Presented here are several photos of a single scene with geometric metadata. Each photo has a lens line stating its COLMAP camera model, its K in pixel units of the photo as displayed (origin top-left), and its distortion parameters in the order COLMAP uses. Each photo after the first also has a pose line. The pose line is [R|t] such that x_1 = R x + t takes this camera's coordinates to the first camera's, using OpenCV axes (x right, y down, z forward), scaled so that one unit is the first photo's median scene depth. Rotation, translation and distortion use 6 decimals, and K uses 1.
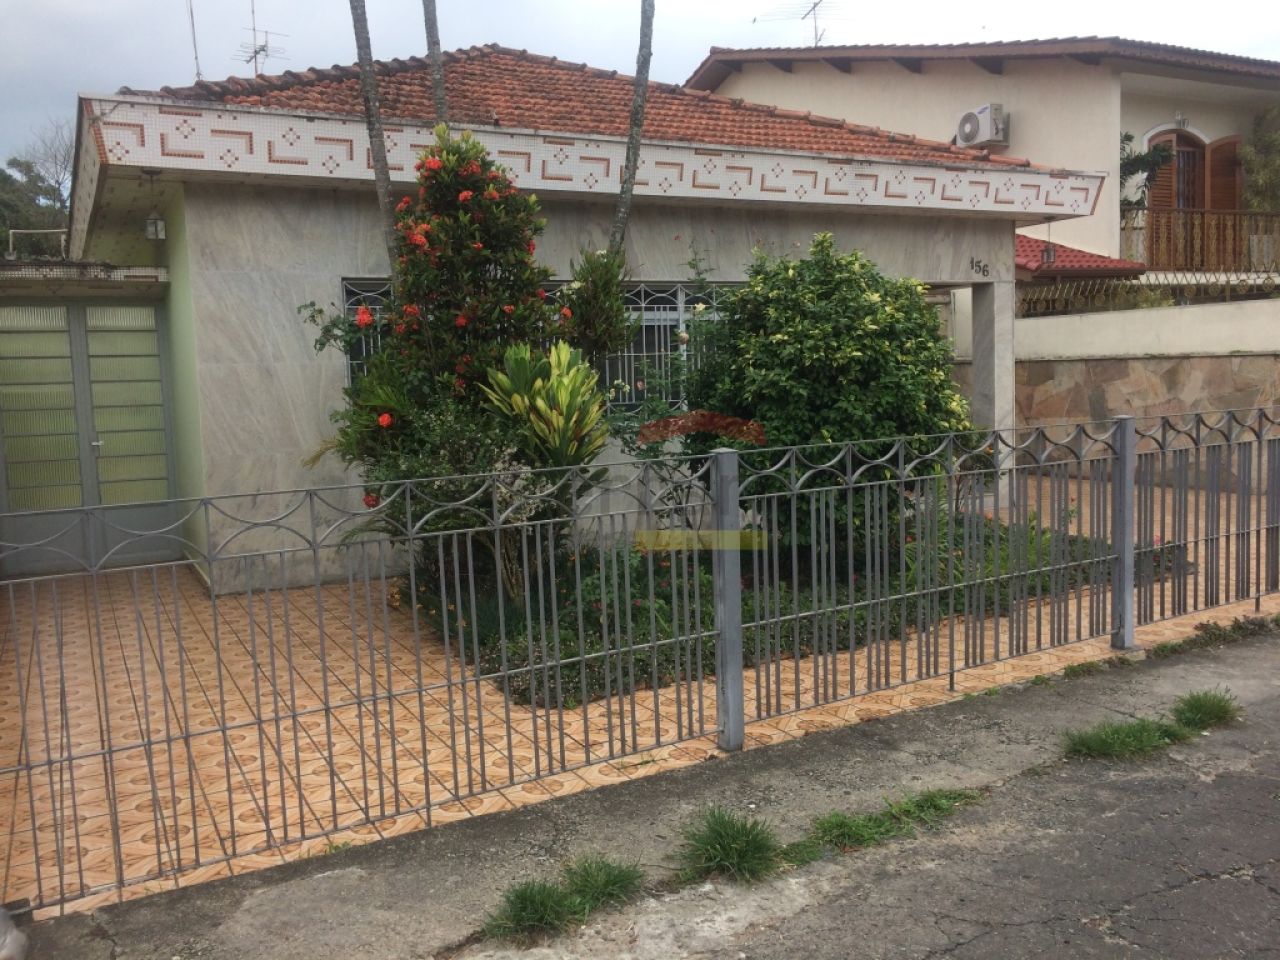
lens RADIAL K [[1090.4, 0, 641.3], [0, 1090.4, 481.5], [0, 0, 1]] dist [0.070157, -0.089832]
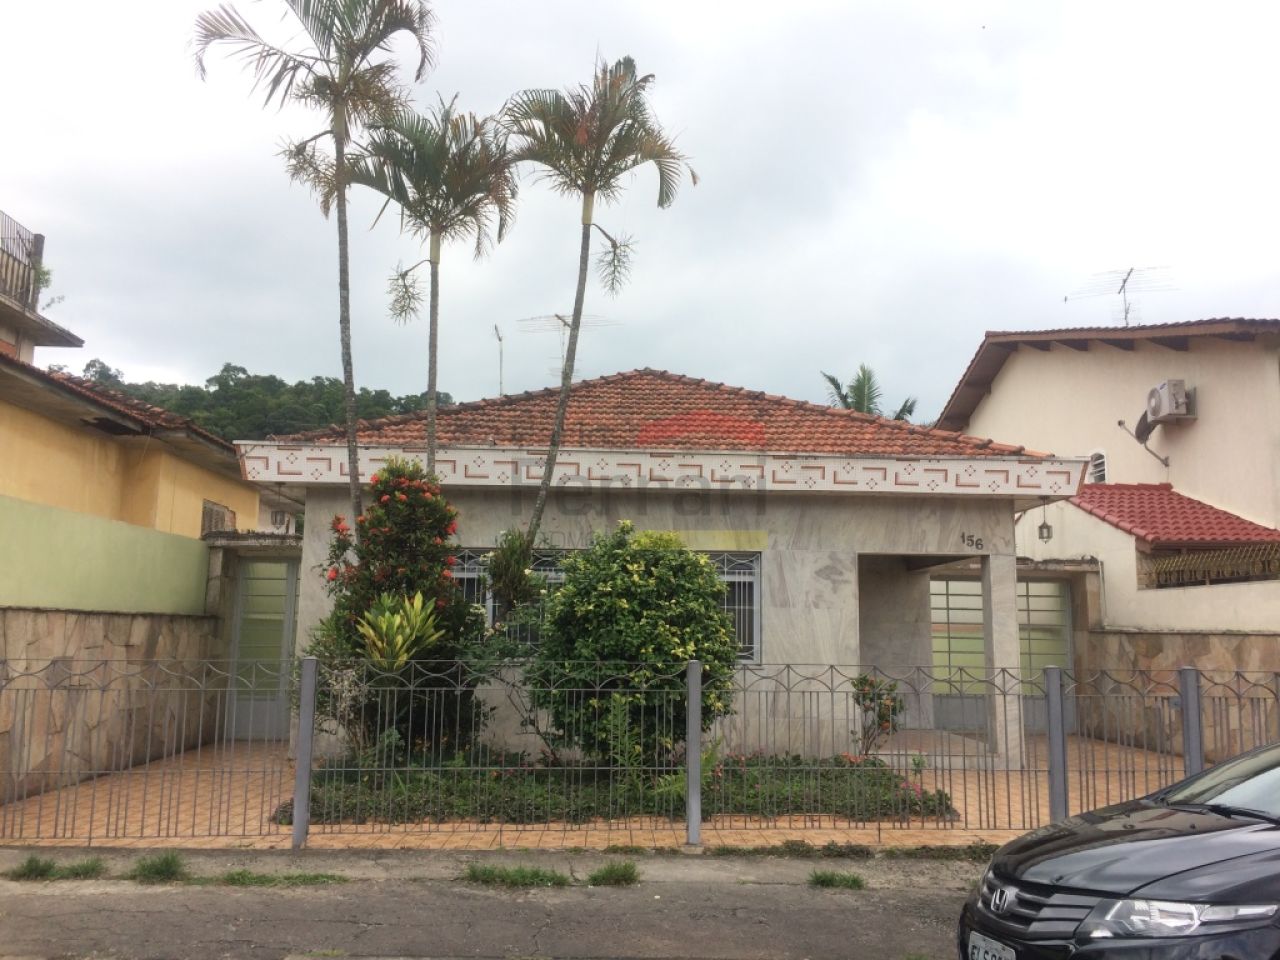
lens RADIAL K [[1090.4, 0, 639.7], [0, 1090.4, 479.7], [0, 0, 1]] dist [0.070157, -0.089832]
pose [[0.896567, -0.014256, -0.442678, 0.479041], [-0.087559, 0.974051, -0.208705, 0.004828], [0.434166, 0.225879, 0.872054, -0.119696]]
